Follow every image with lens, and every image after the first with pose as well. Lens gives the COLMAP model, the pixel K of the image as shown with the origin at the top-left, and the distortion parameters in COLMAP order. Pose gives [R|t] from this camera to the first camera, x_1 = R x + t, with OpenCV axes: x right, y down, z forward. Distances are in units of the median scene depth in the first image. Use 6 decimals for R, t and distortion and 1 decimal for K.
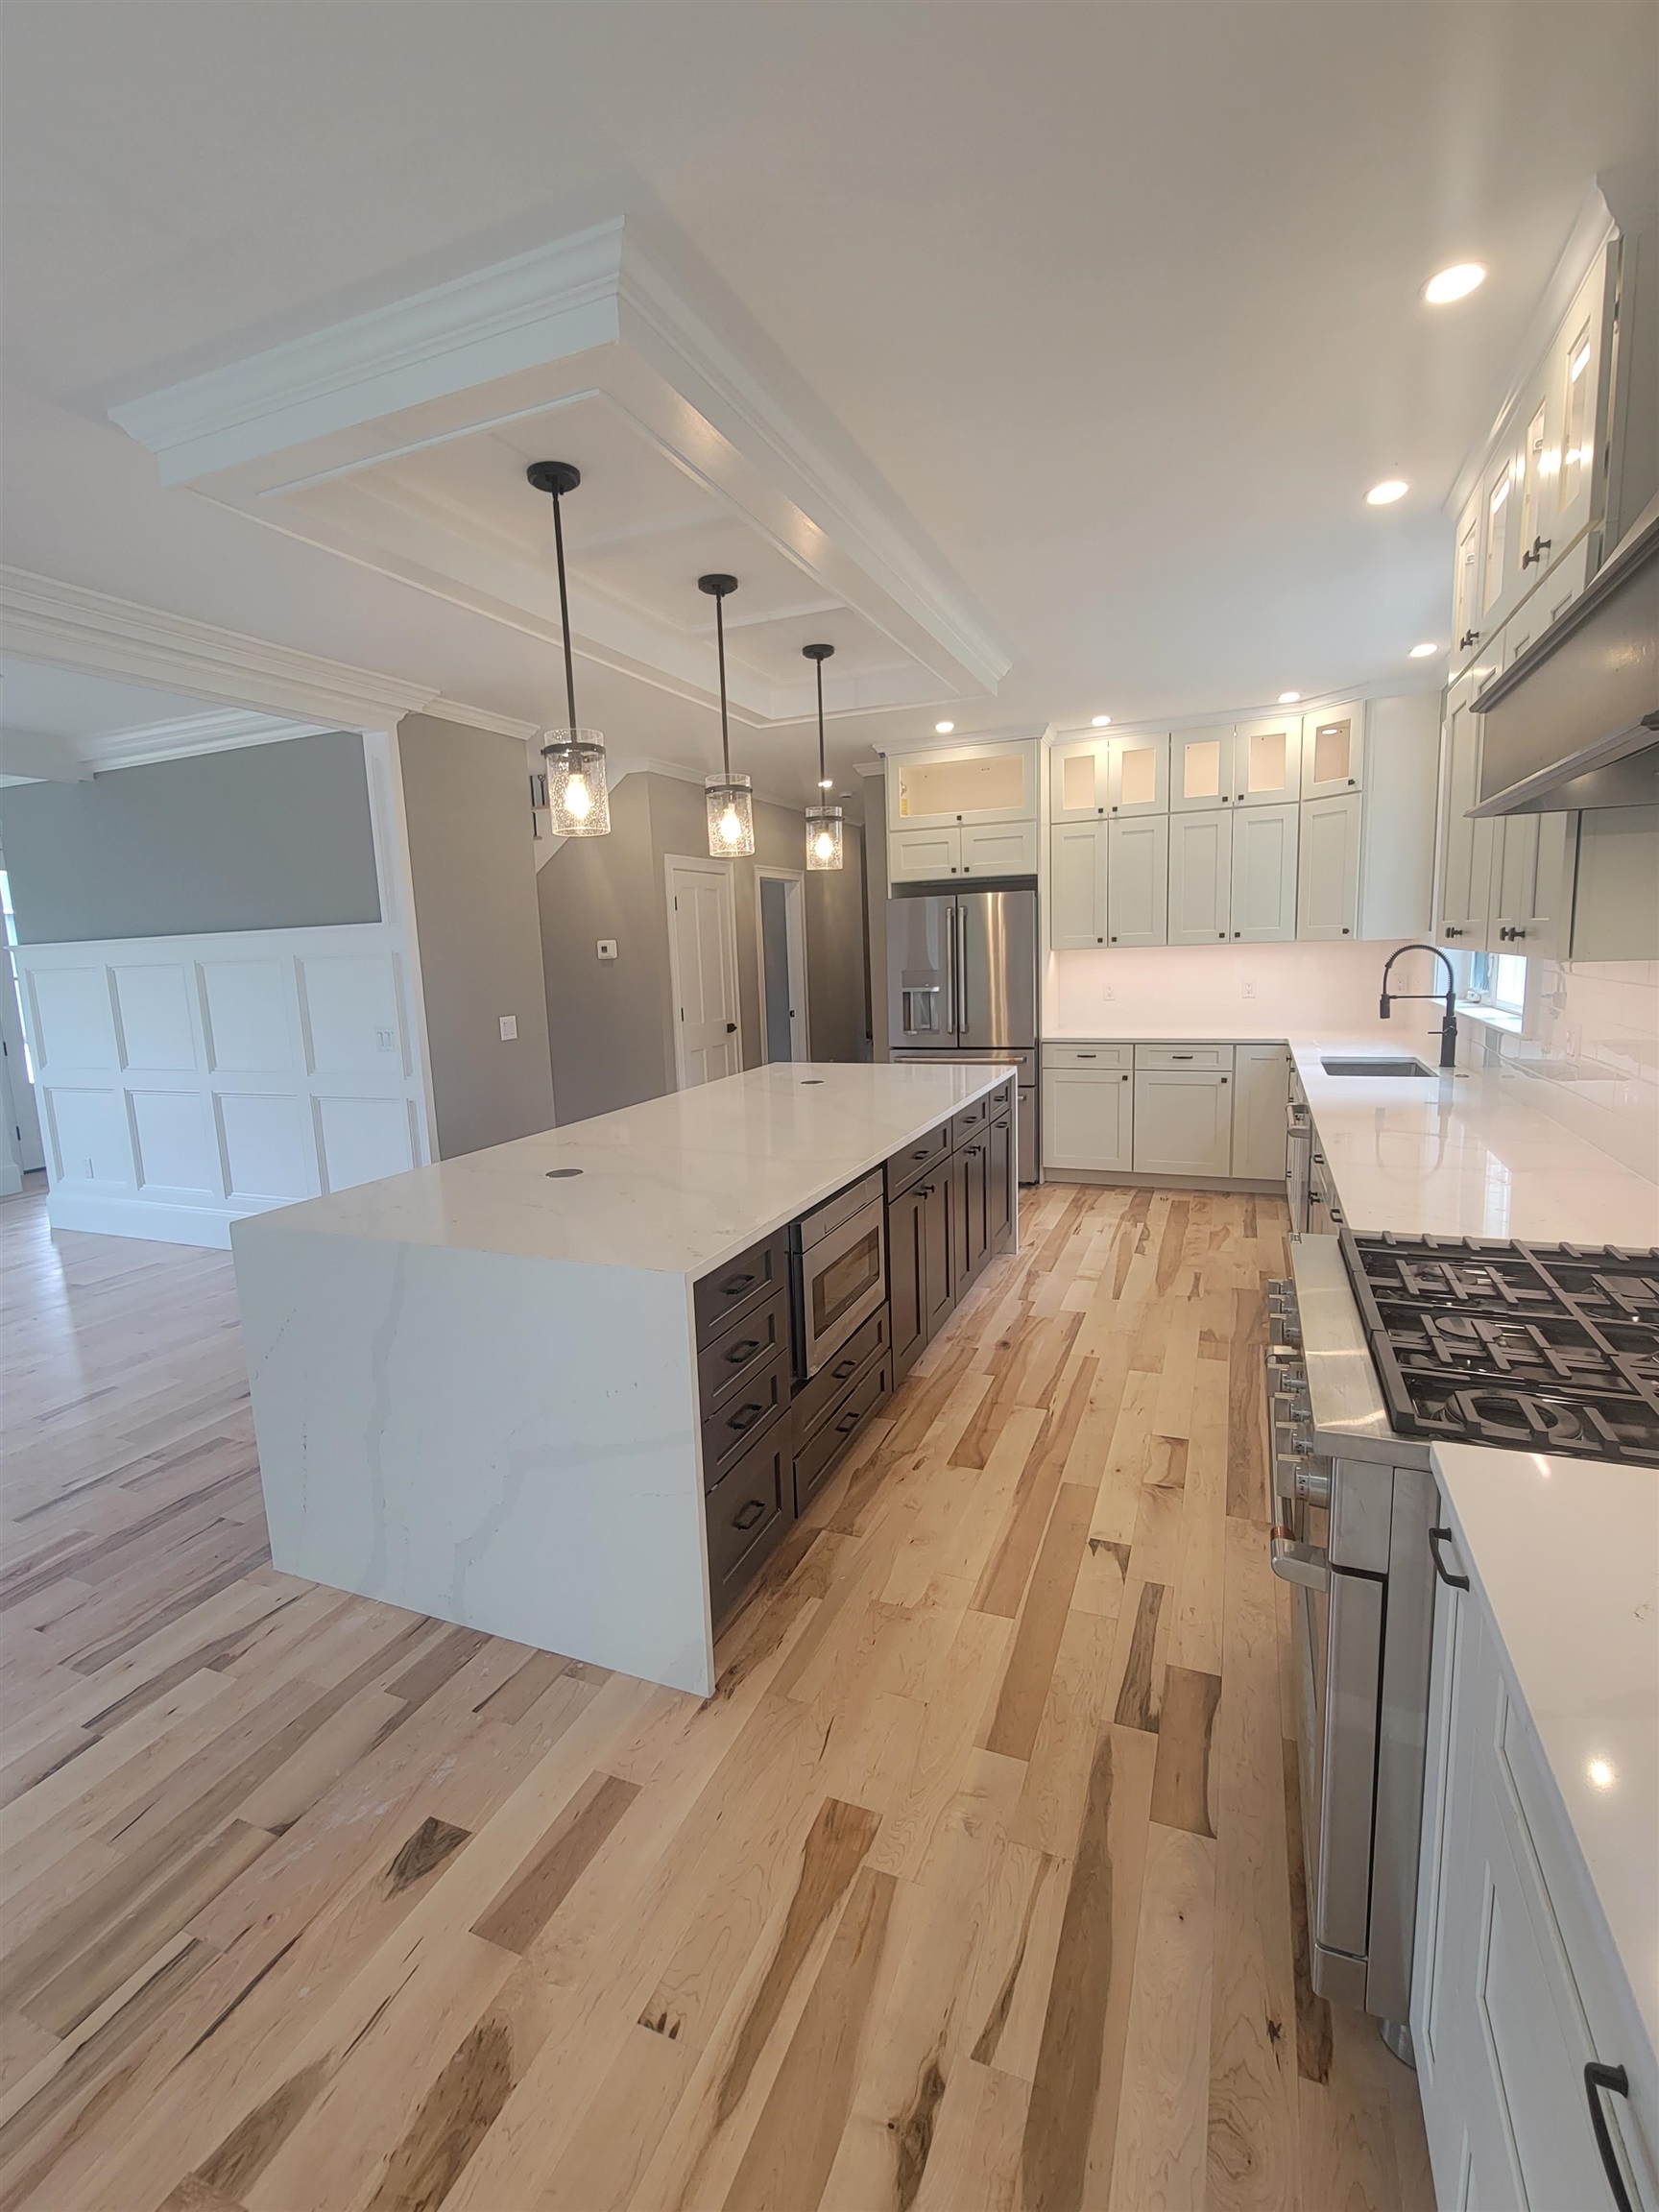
lens RADIAL K [[1007.6, 0, 808.7], [0, 1007.6, 1106.1], [0, 0, 1]] dist [-0.000893, -0.000764]
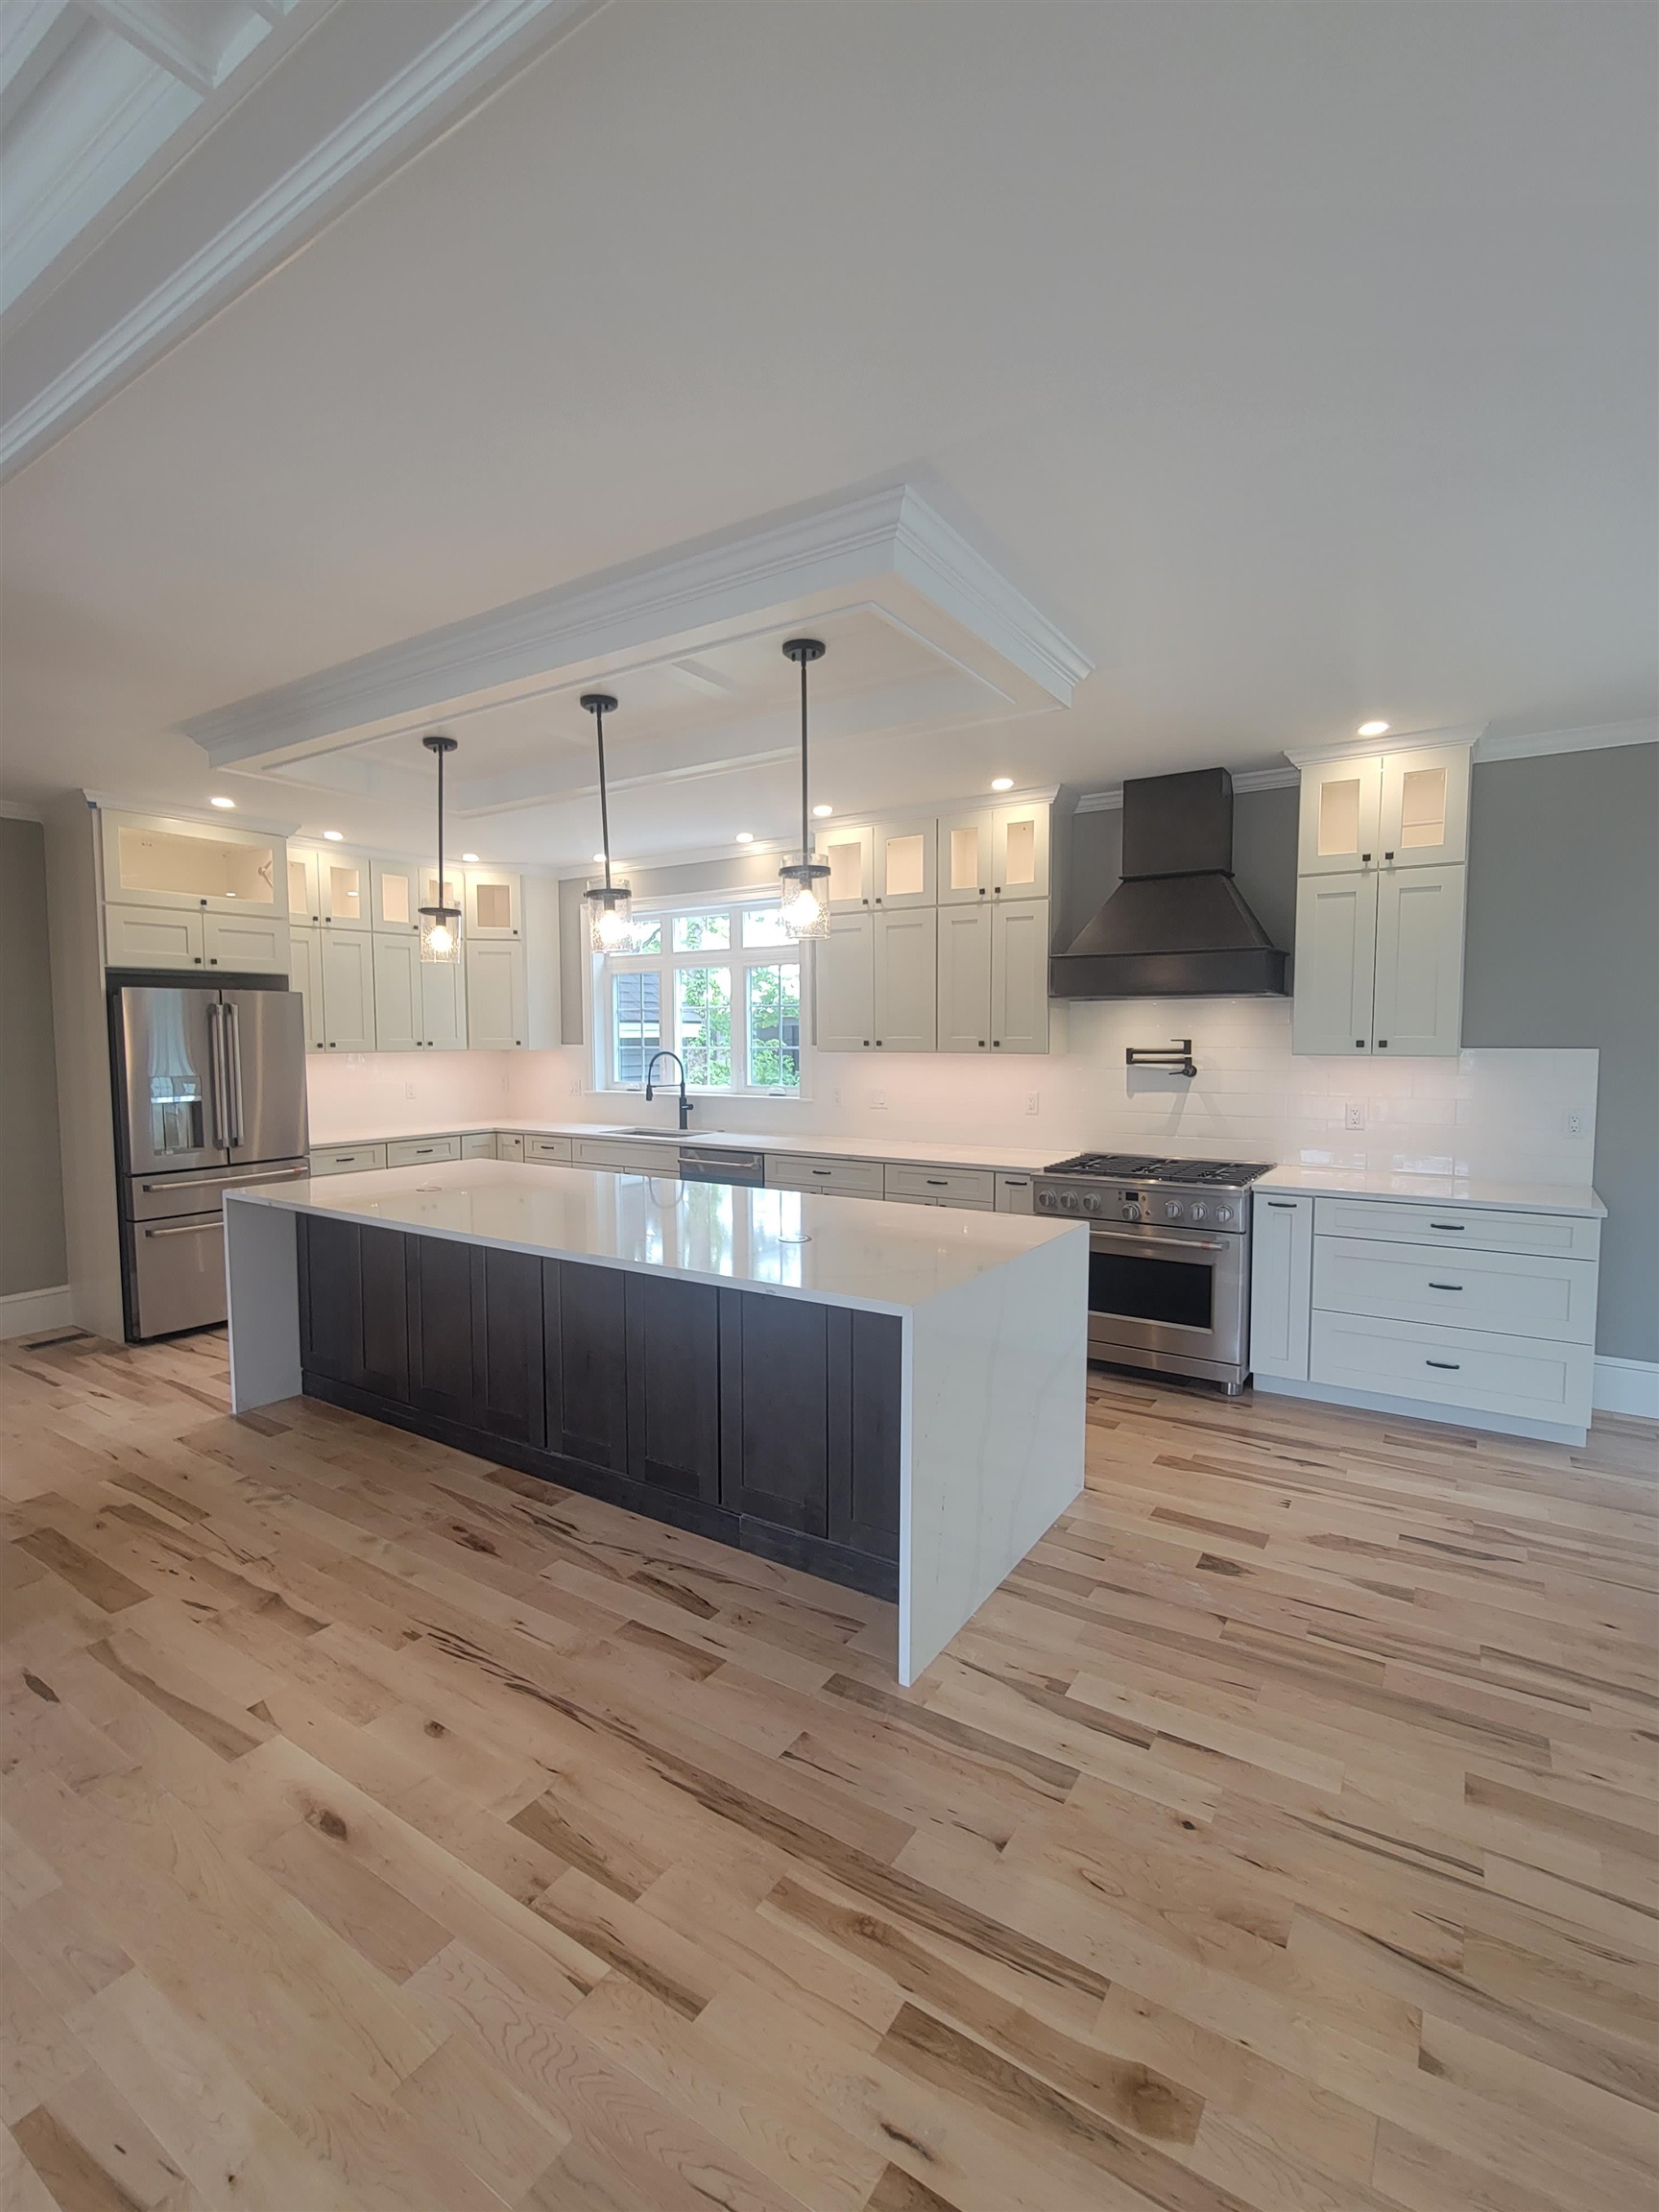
lens RADIAL K [[1003.7, 0, 808.0], [0, 1003.7, 1104.7], [0, 0, 1]] dist [-0.002191, -0.000110]
pose [[0.187494, -0.032823, 0.981717, -1.399773], [0.152232, 0.988337, 0.003970, -0.085541], [-0.970398, 0.148704, 0.190304, 0.813726]]
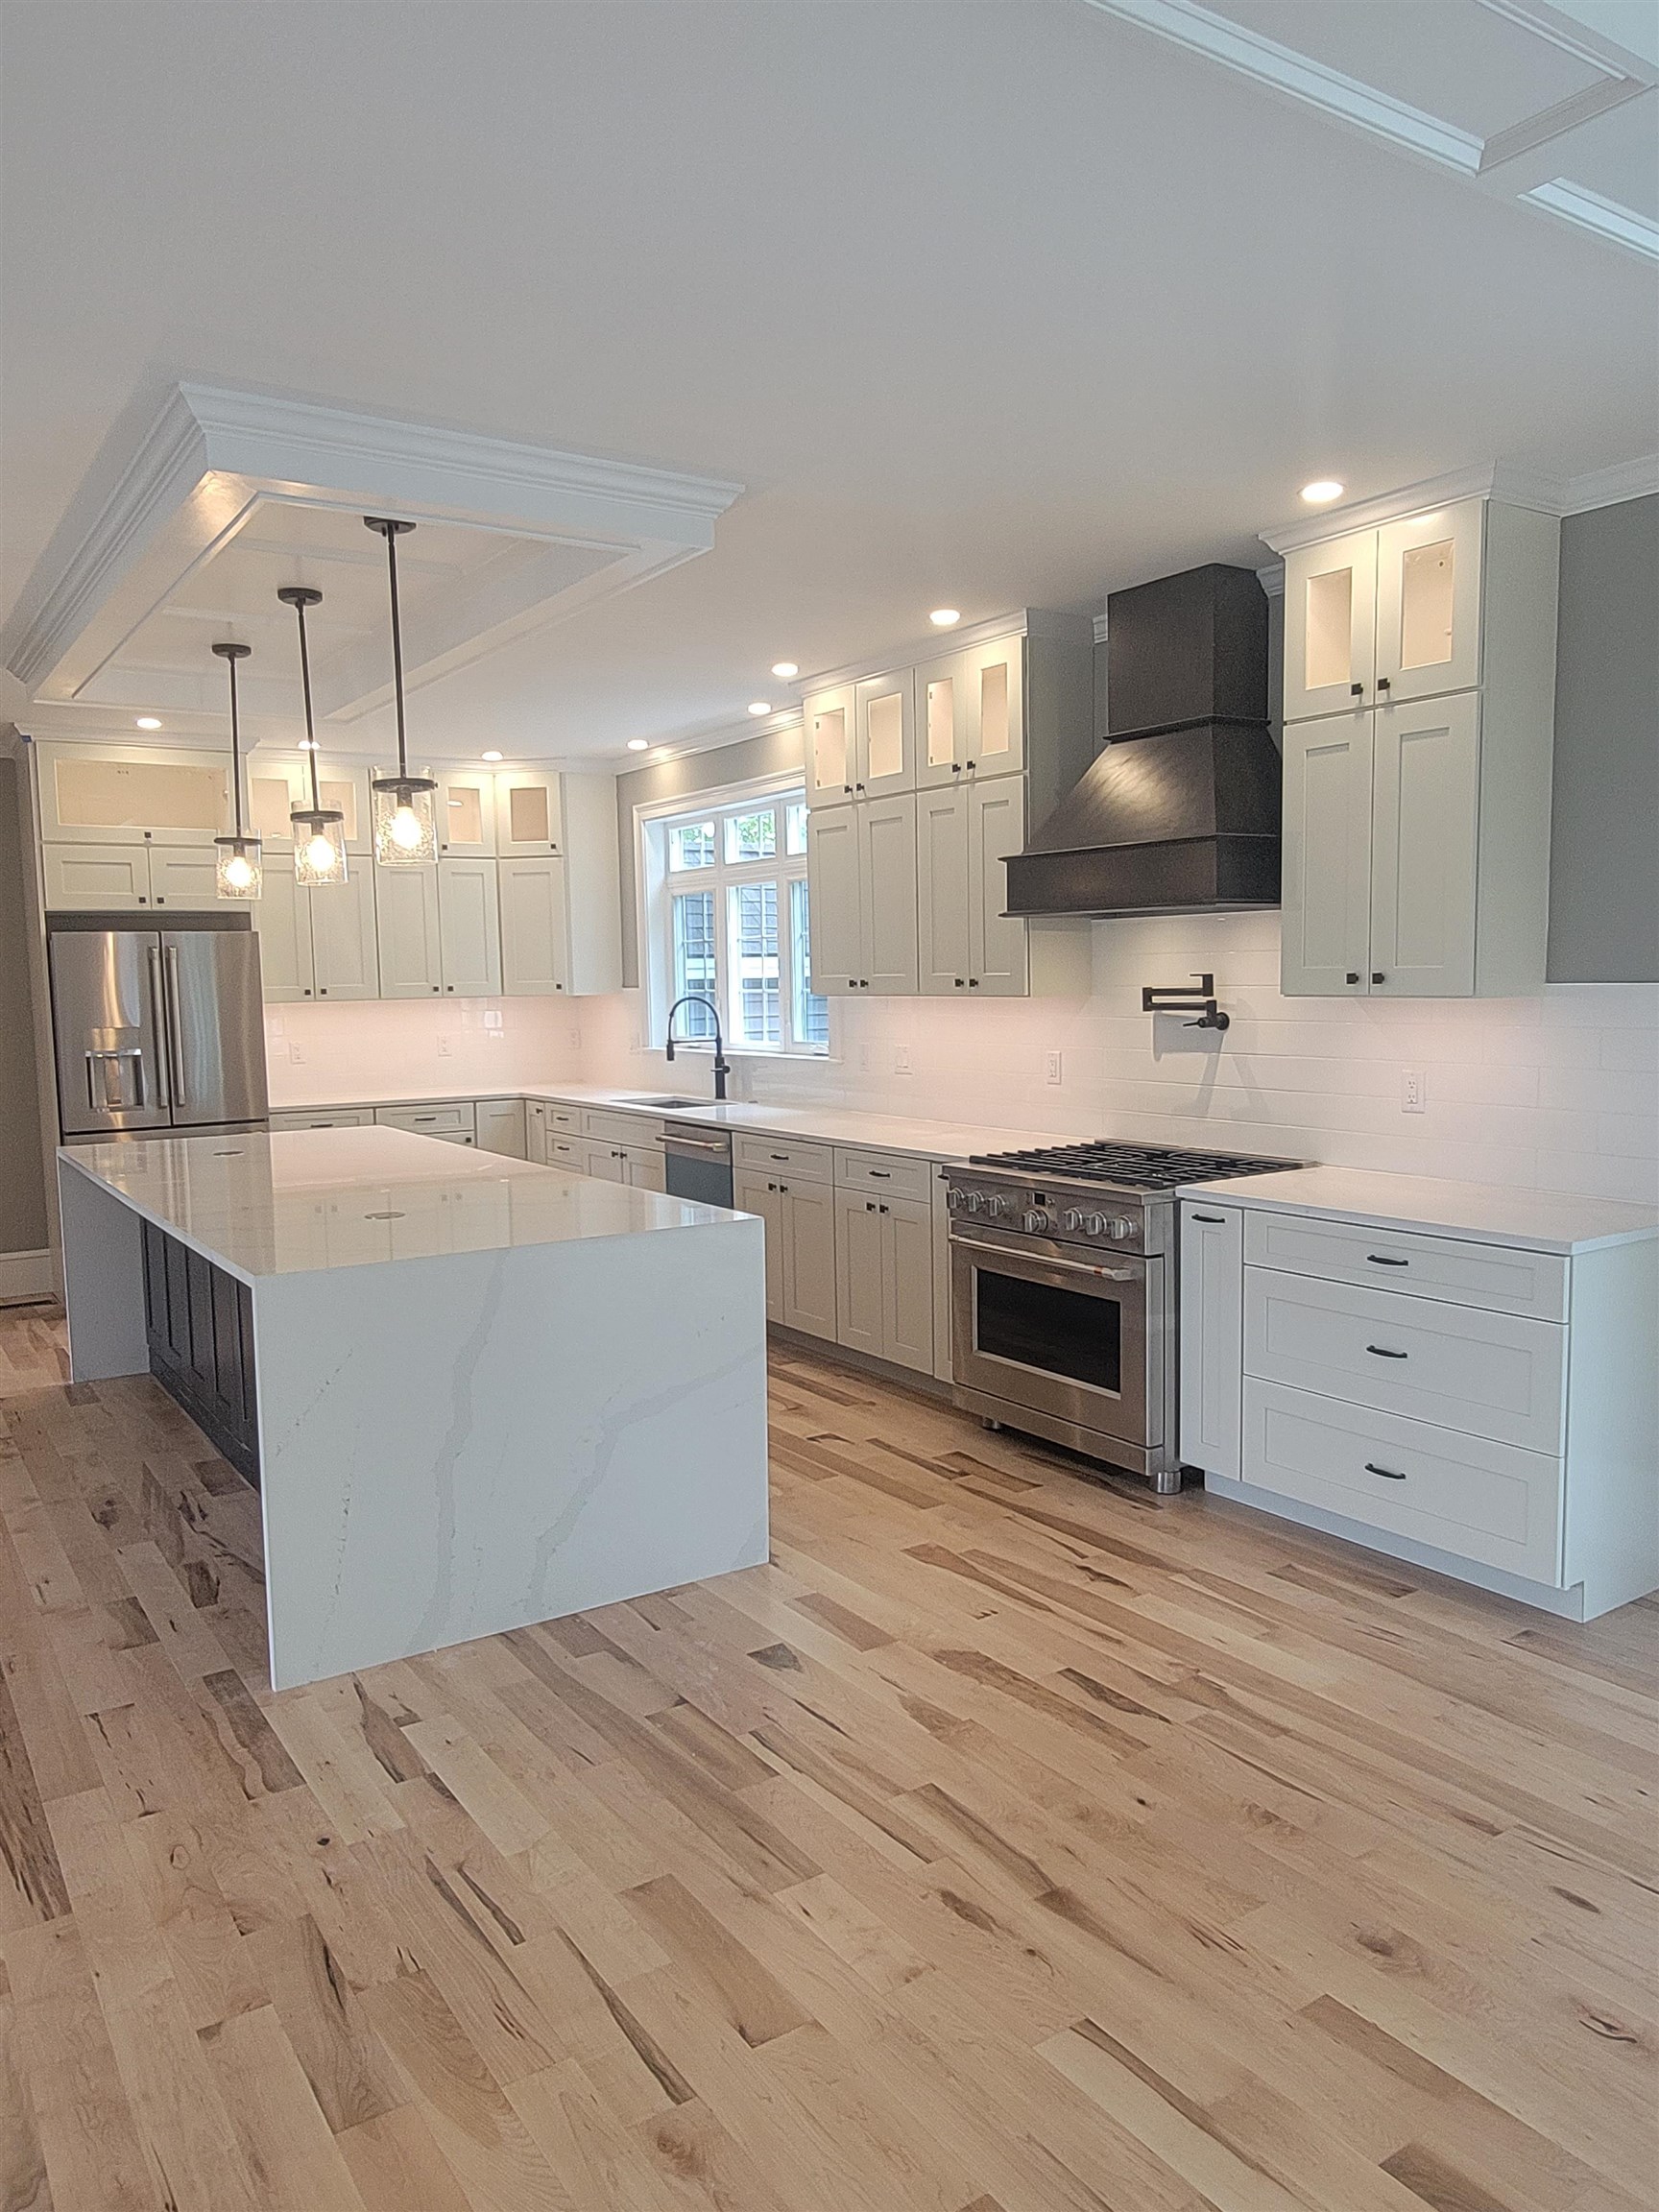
lens RADIAL K [[1513.7, 0, 818.4], [0, 1513.7, 1125.7], [0, 0, 1]] dist [-0.002275, -0.000633]
pose [[0.552292, -0.056168, 0.831756, -1.279946], [0.129456, 0.991403, -0.019010, 0.067276], [-0.823538, 0.118175, 0.554815, -0.139706]]
